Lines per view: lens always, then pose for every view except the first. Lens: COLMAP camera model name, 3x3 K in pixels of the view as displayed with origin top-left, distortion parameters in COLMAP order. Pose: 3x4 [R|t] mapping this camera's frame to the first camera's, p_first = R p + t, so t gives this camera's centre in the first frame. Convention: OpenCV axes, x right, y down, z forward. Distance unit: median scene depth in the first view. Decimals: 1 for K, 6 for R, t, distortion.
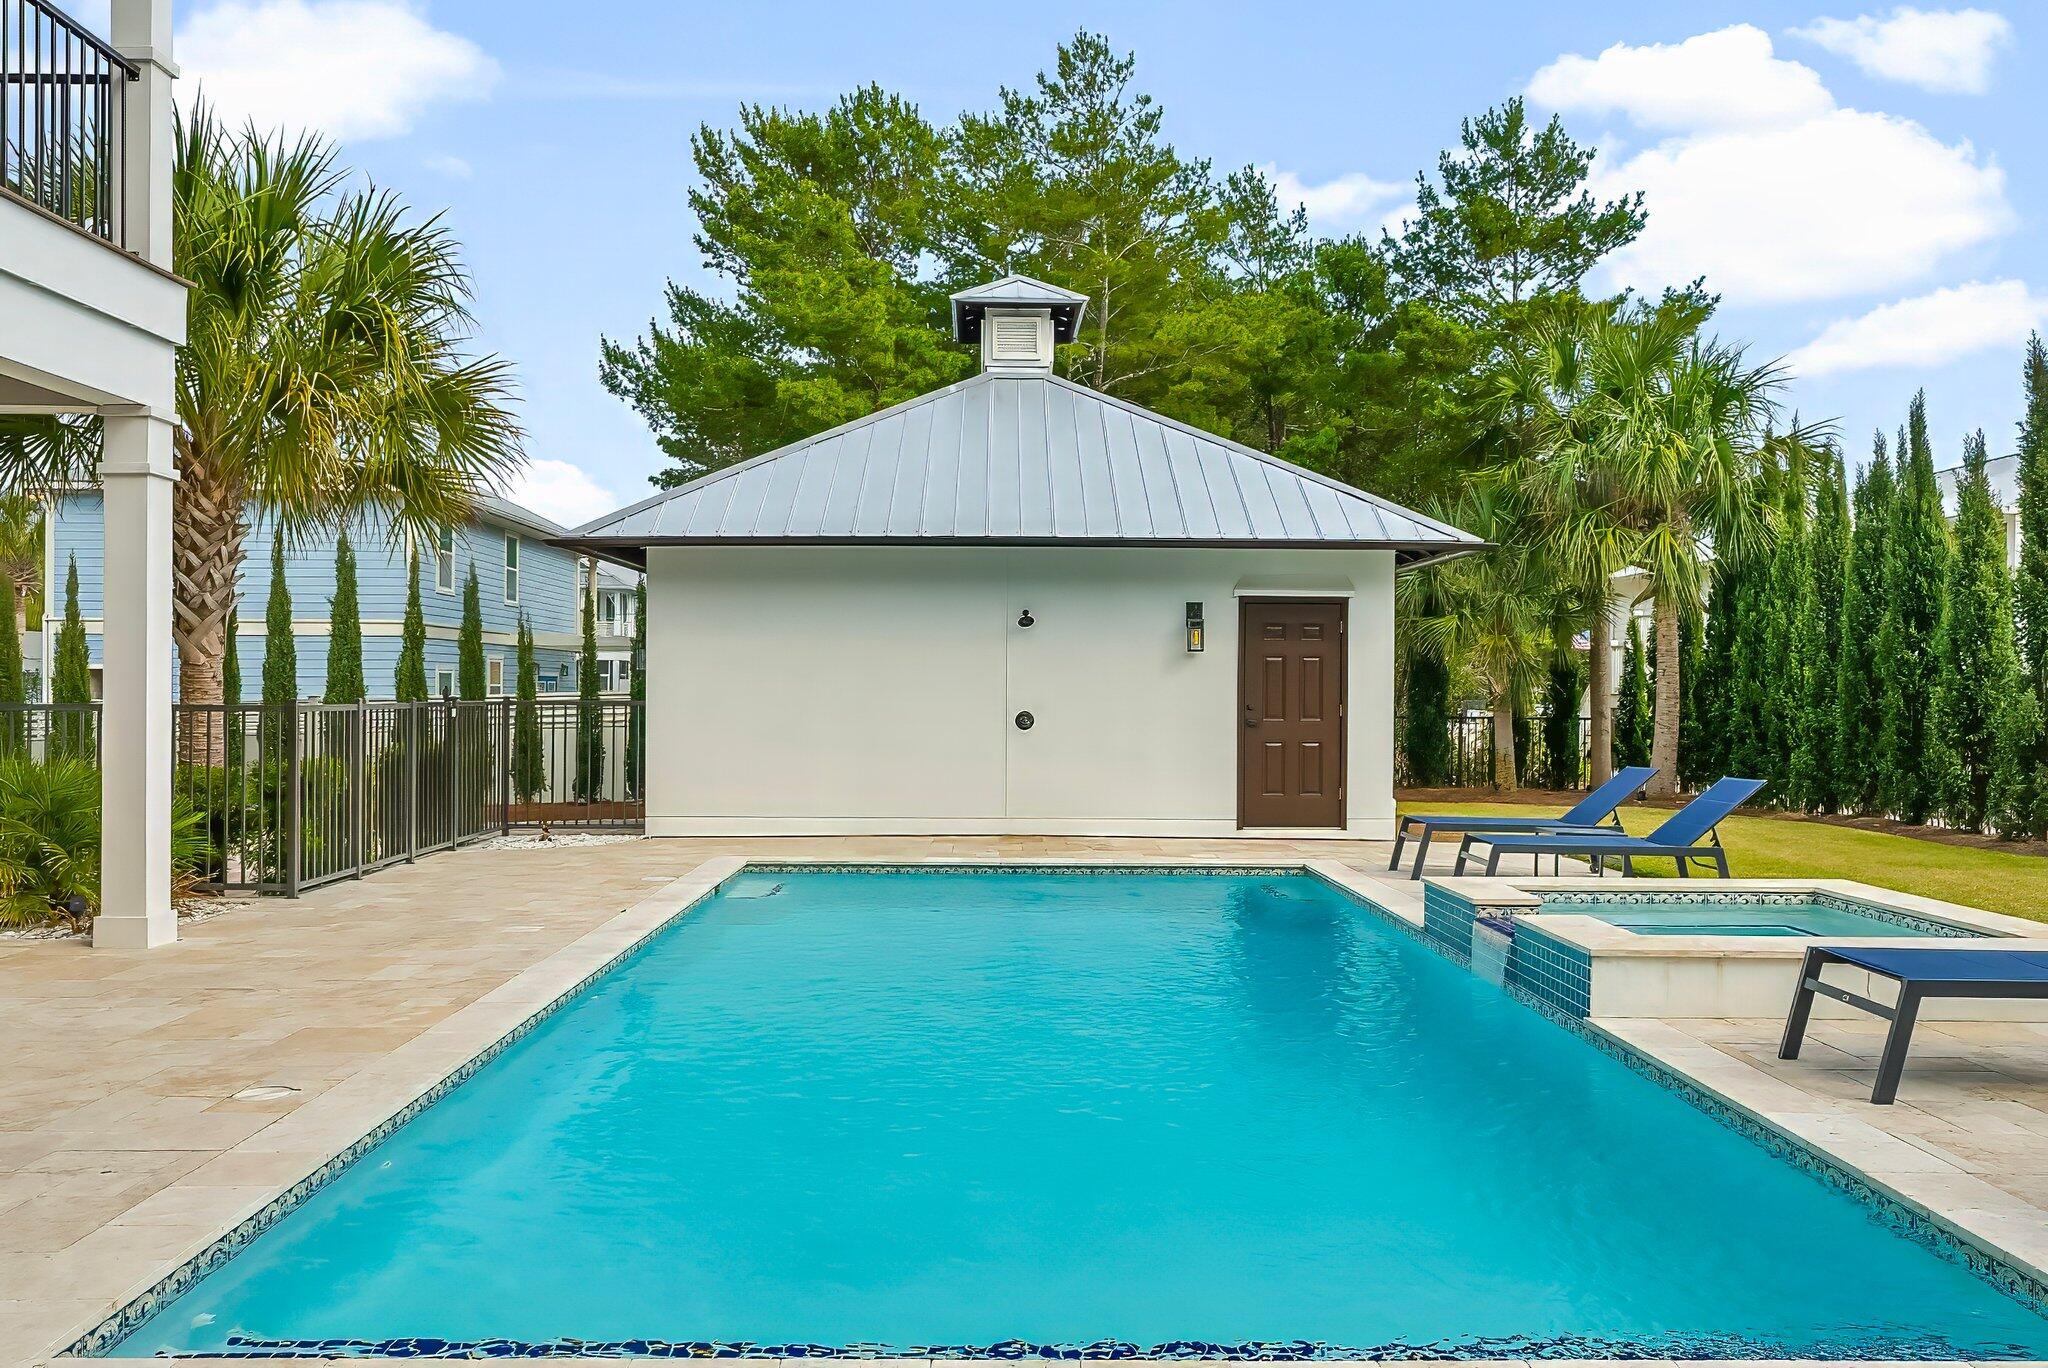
lens RADIAL K [[1509.9, 0, 1017.7], [0, 1509.9, 677.5], [0, 0, 1]] dist [-0.006388, -0.000115]
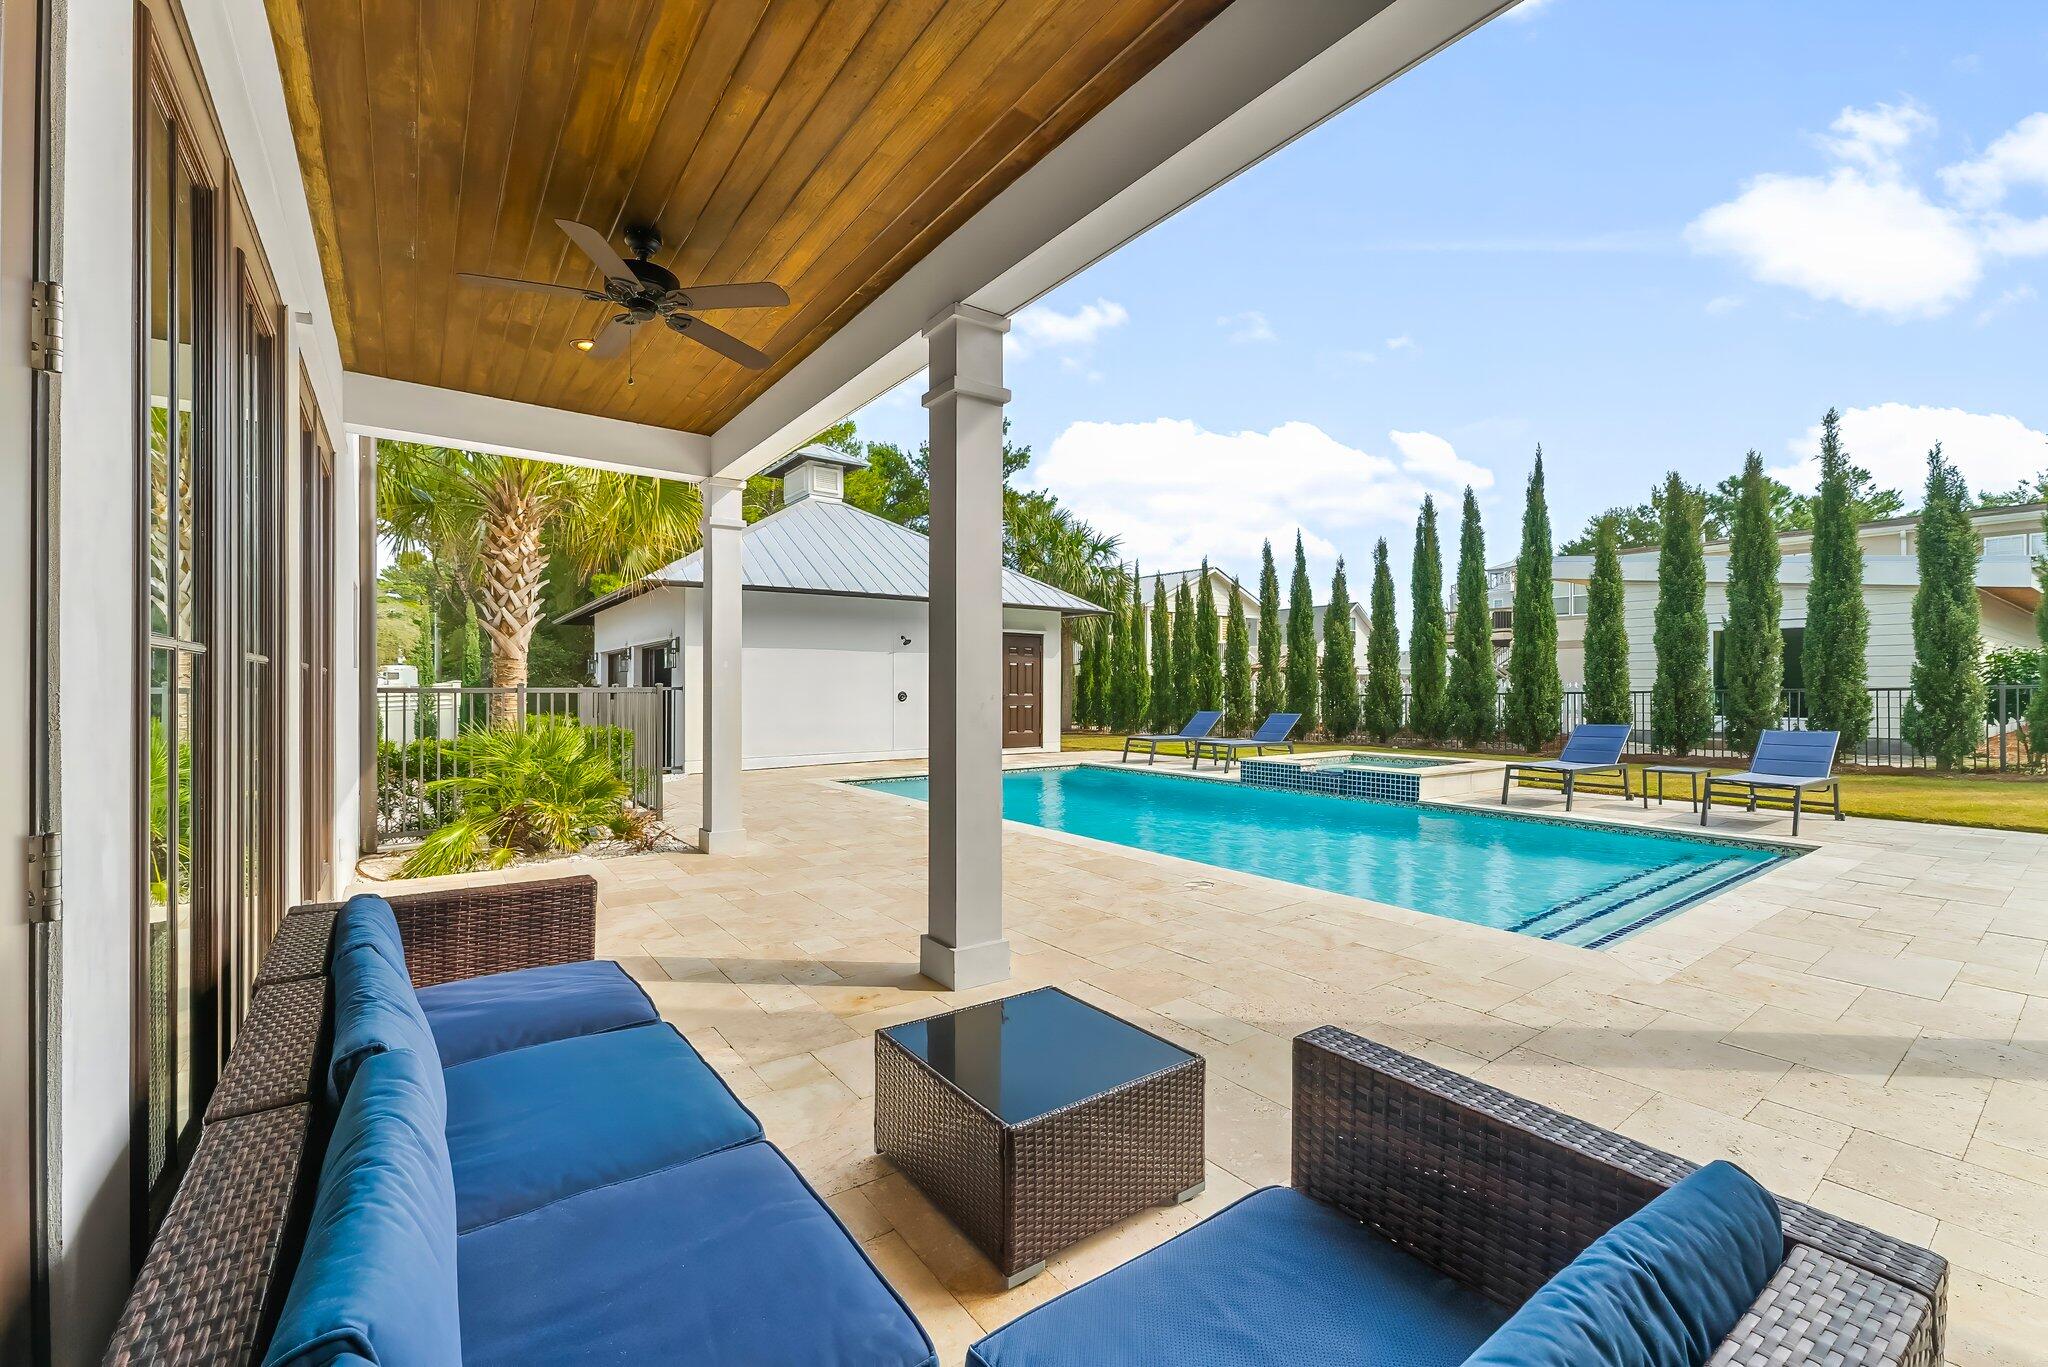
lens RADIAL K [[826.2, 0, 1024.0], [0, 826.2, 683.5], [0, 0, 1]] dist [-0.000124, -0.000230]
pose [[0.812586, -0.003901, 0.582828, -0.370693], [0.000540, 0.999982, 0.005941, 0.005693], [-0.582841, -0.004513, 0.812574, 0.085472]]
